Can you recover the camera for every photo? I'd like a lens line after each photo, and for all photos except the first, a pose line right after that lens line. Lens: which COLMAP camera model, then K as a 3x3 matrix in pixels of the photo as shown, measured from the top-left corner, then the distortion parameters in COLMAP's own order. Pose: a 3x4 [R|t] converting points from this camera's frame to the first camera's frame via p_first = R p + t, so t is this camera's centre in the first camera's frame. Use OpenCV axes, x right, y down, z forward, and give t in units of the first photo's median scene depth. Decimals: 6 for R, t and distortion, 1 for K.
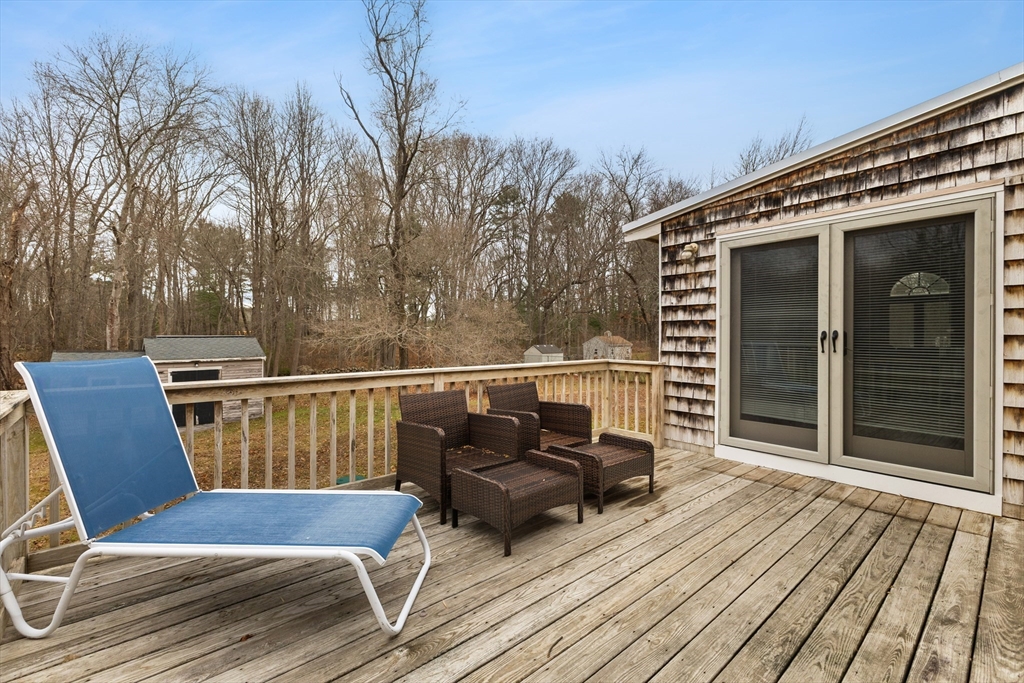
lens RADIAL K [[436.7, 0, 511.6], [0, 436.7, 339.3], [0, 0, 1]] dist [0.000139, 0.000257]
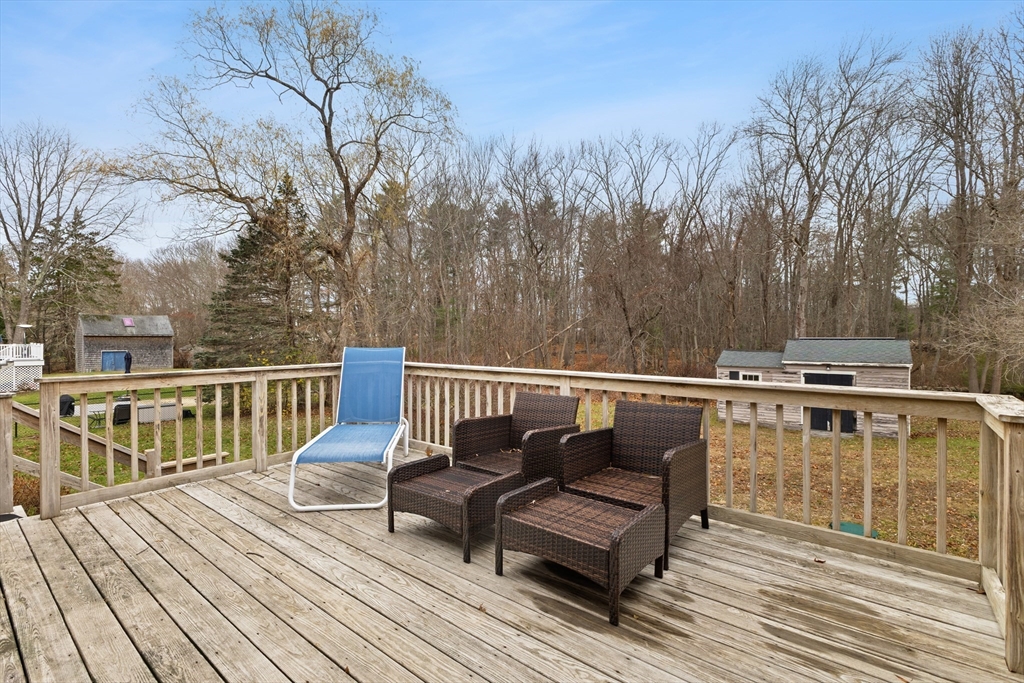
lens RADIAL K [[462.6, 0, 512.5], [0, 462.6, 334.9], [0, 0, 1]] dist [-0.014451, 0.001224]
pose [[0.193124, -0.002255, -0.981172, 0.875159], [-0.013139, 0.999902, -0.004885, -0.005439], [0.981086, 0.013835, 0.193076, 0.774748]]
